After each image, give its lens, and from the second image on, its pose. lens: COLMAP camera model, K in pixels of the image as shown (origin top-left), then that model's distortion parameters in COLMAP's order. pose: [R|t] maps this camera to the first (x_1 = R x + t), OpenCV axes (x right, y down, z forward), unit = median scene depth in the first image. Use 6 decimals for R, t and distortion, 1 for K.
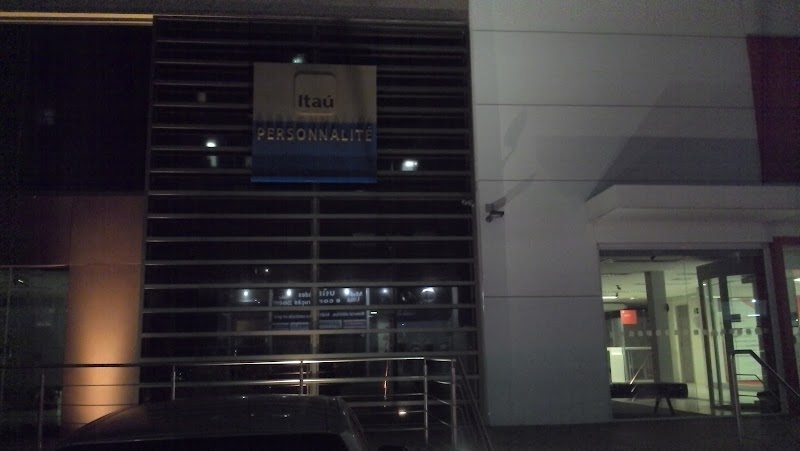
lens RADIAL K [[663.0, 0, 400.0], [0, 663.0, 225.5], [0, 0, 1]] dist [0.002490, -0.004632]
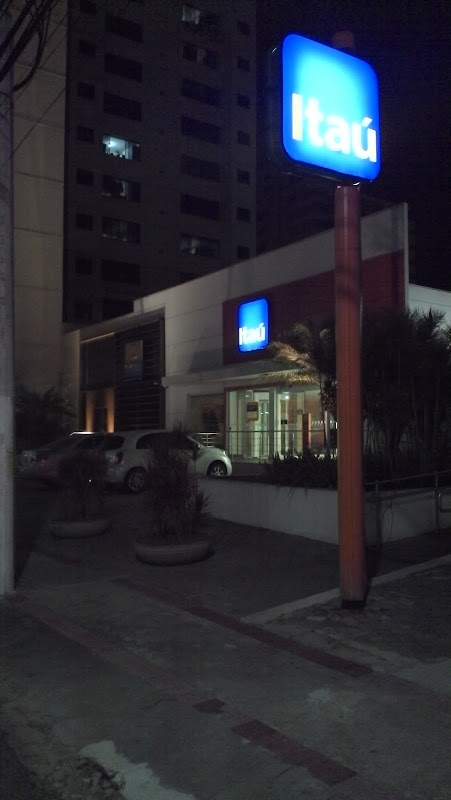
lens RADIAL K [[663.0, 0, 225.5], [0, 663.0, 400.0], [0, 0, 1]] dist [0.002490, -0.004632]
pose [[0.498032, -0.025540, -0.866782, 2.660617], [0.144680, 0.988003, 0.054017, -0.069850], [0.855004, -0.152308, 0.495753, -0.230863]]
